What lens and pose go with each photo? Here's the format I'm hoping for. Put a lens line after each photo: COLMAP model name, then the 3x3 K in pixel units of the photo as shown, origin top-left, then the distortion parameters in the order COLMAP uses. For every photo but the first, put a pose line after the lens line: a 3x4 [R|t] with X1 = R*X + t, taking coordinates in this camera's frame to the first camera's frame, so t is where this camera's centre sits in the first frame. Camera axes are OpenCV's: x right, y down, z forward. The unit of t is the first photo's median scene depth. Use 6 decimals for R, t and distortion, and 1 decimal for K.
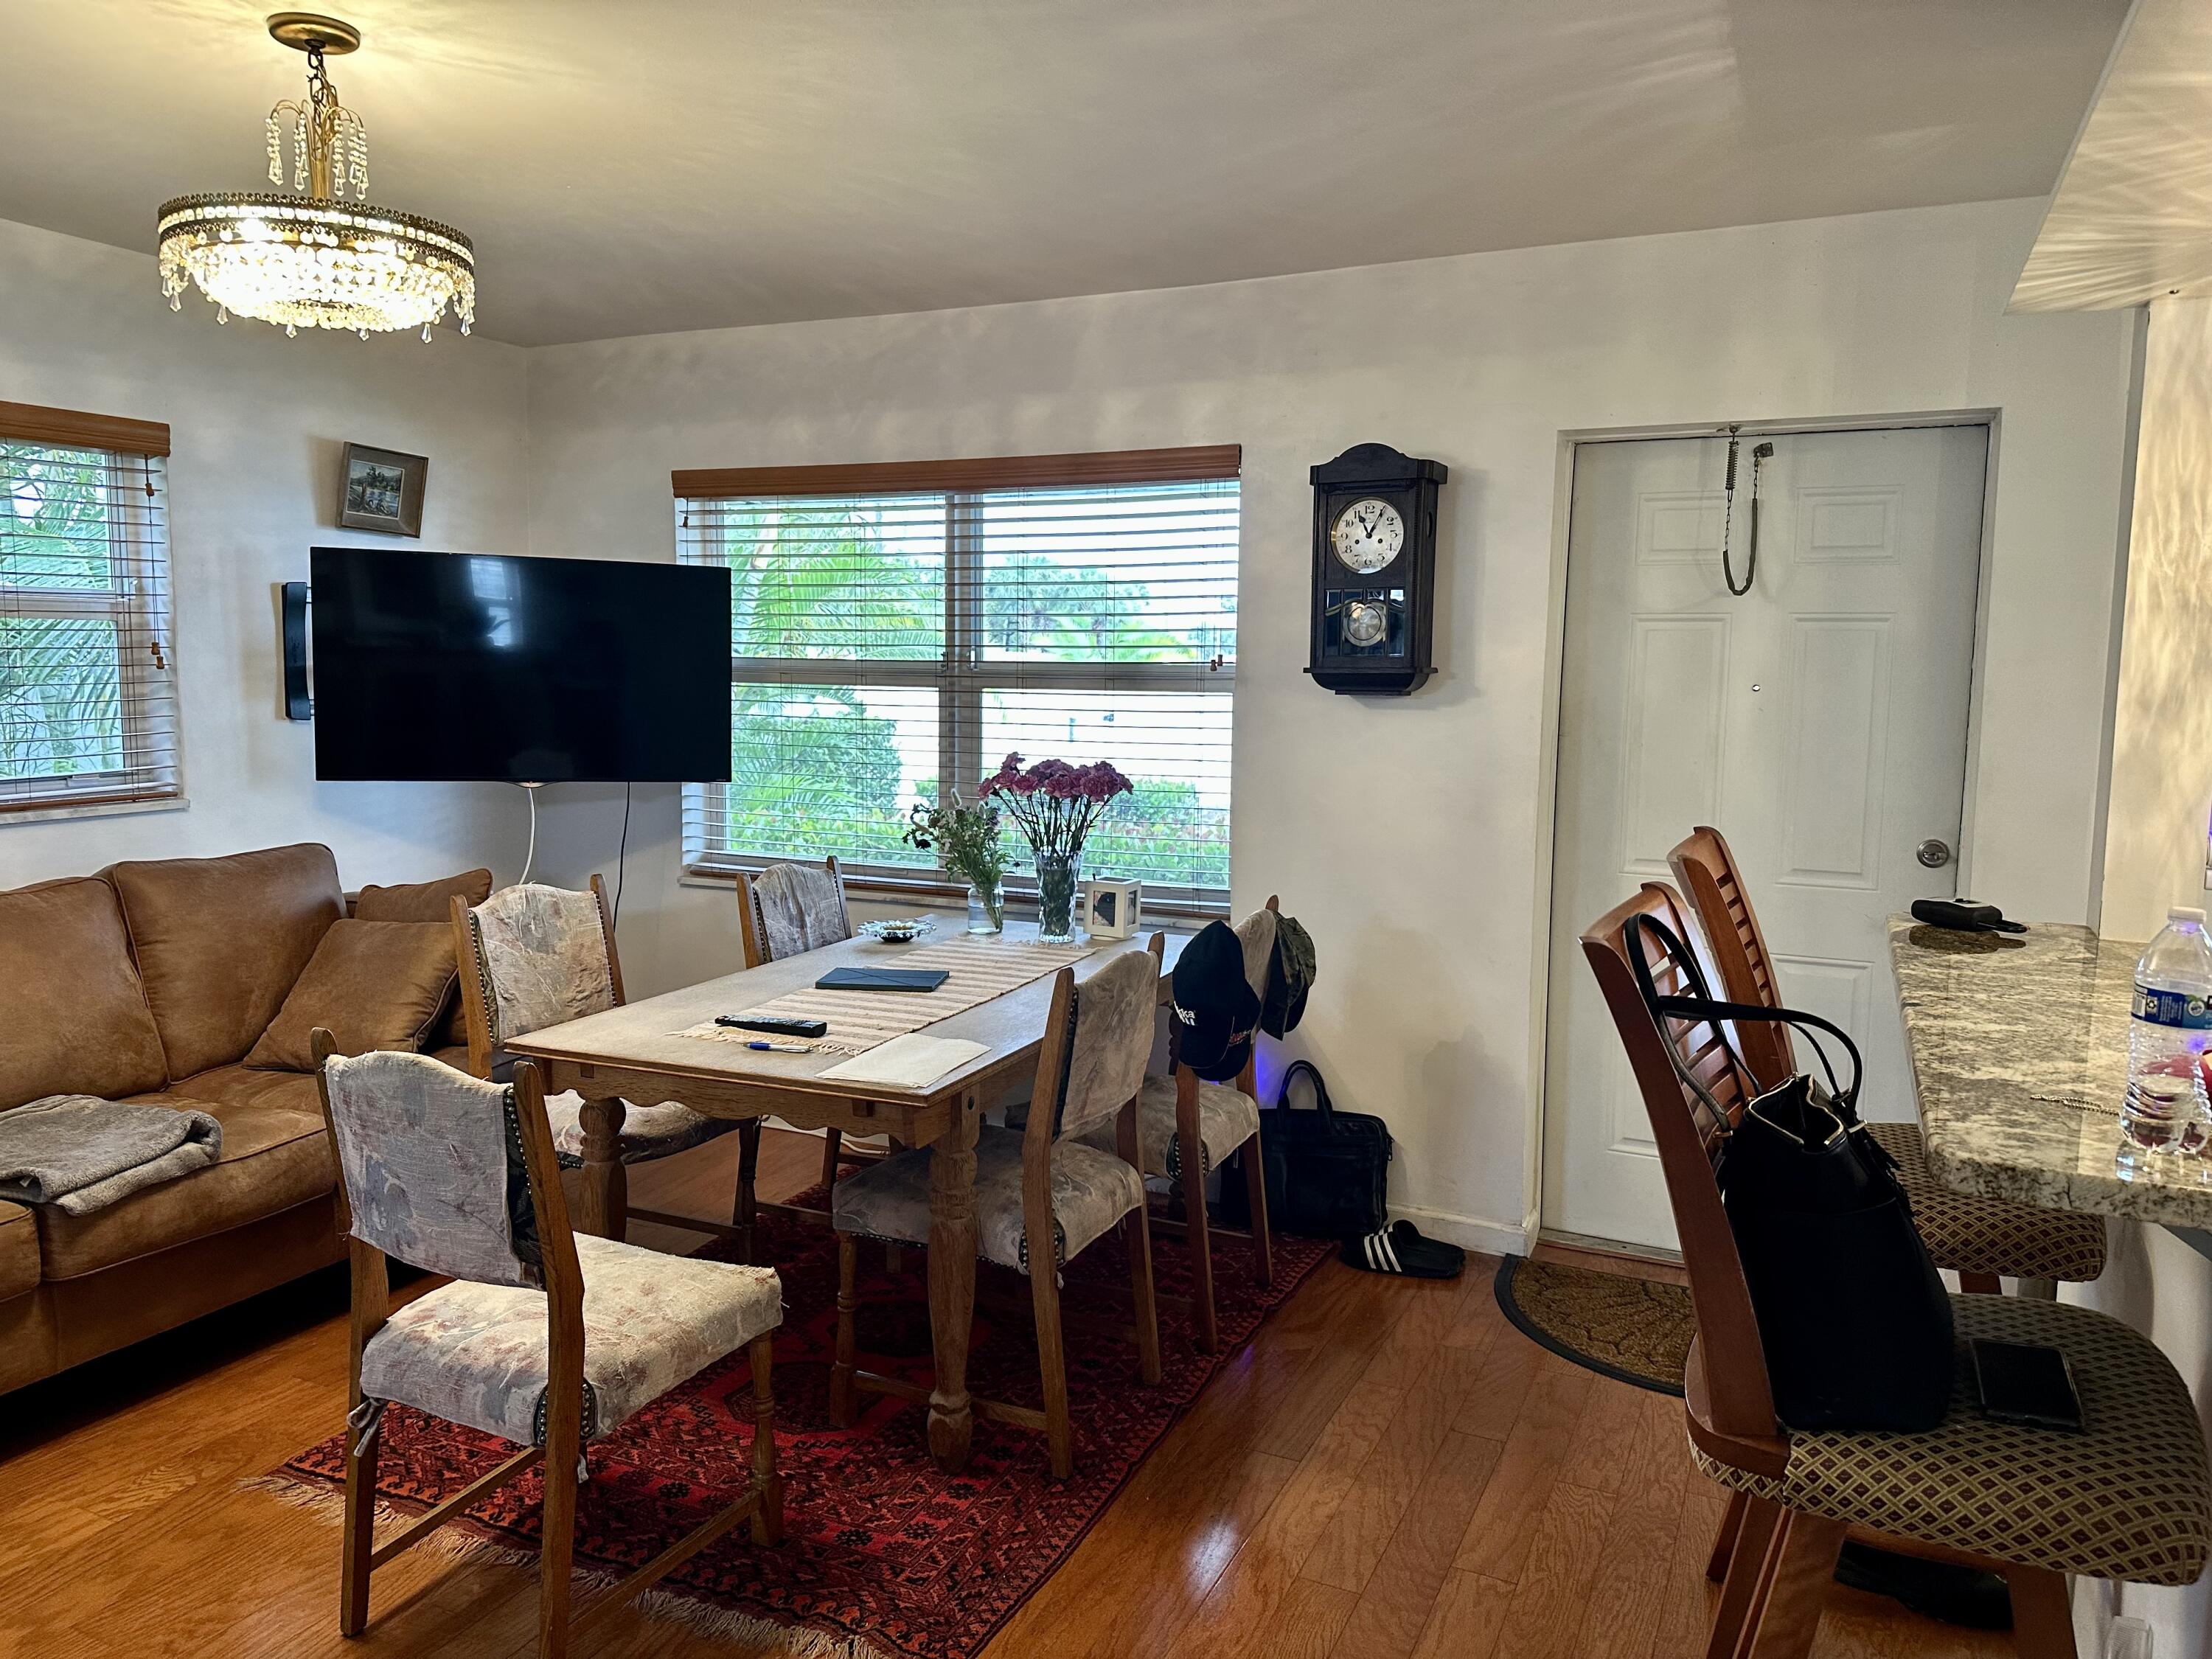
lens RADIAL K [[1504.2, 0, 1106.0], [0, 1504.2, 829.5], [0, 0, 1]] dist [0.049367, -0.109789]
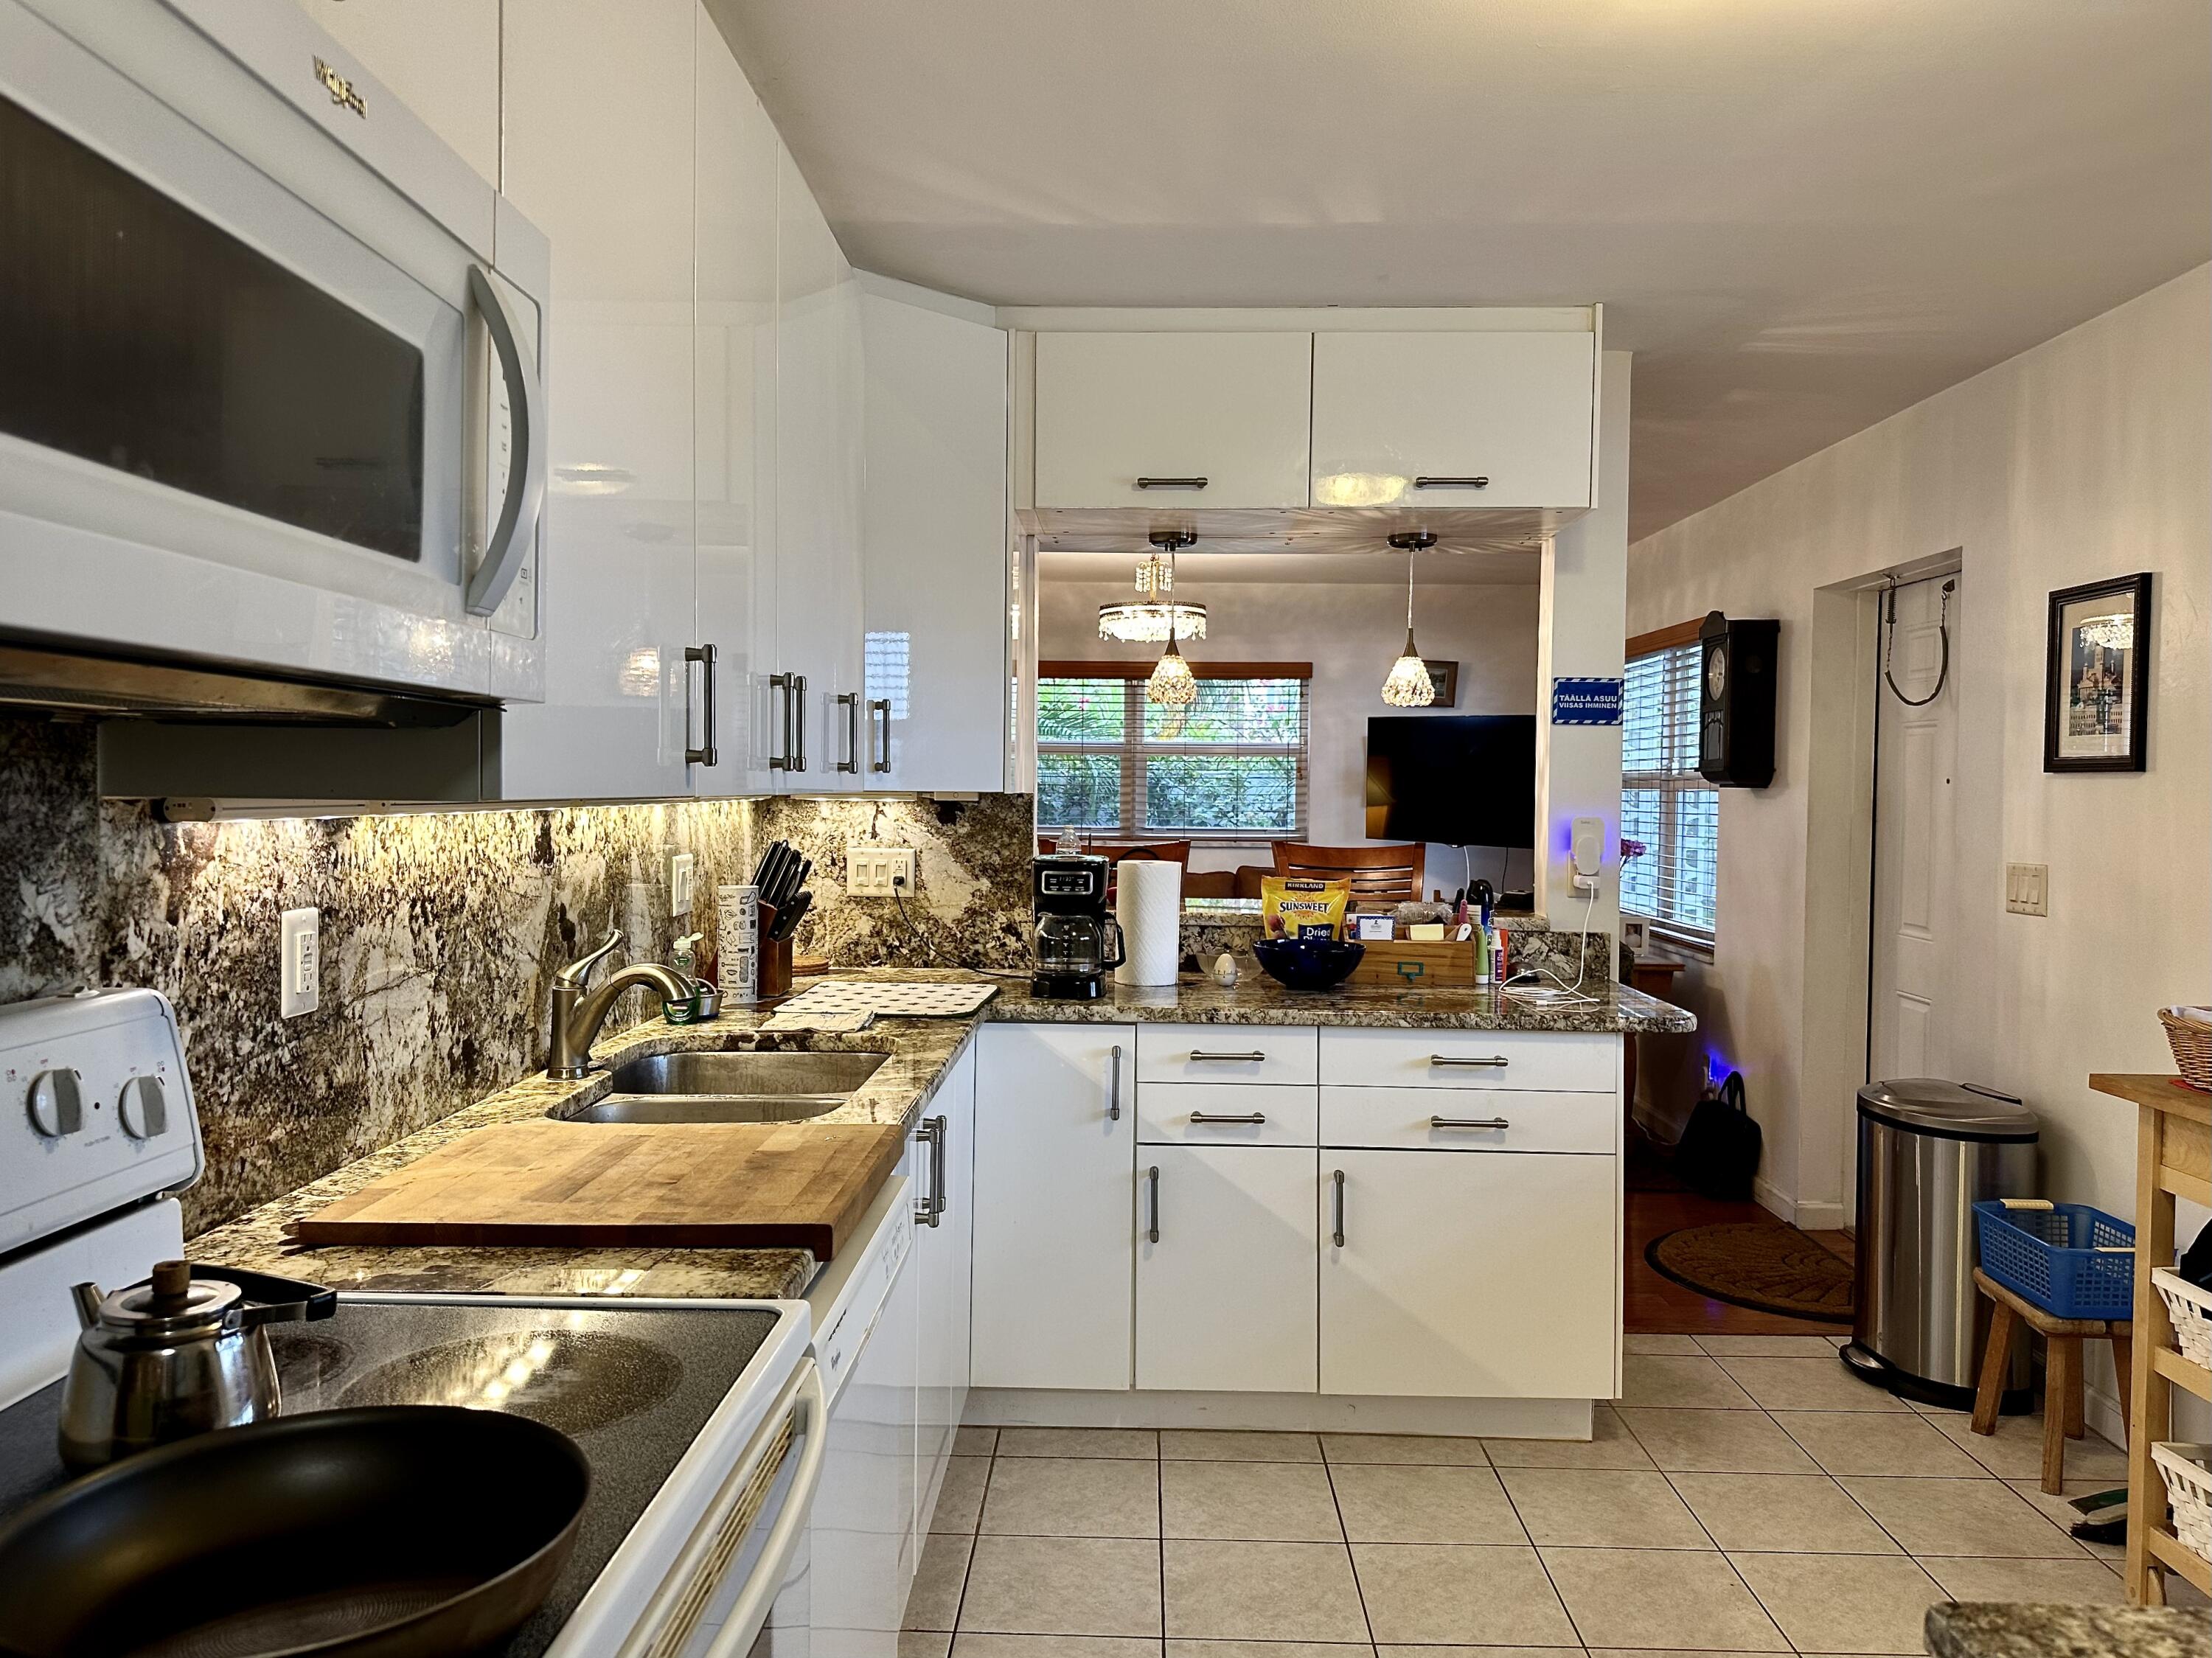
lens RADIAL K [[1504.1, 0, 1106.0], [0, 1504.1, 829.0], [0, 0, 1]] dist [0.049367, -0.109789]
pose [[0.415402, 0.015855, -0.909500, 1.223594], [-0.096503, 0.994974, -0.026731, 0.043367], [0.904505, 0.098874, 0.414844, -0.106826]]
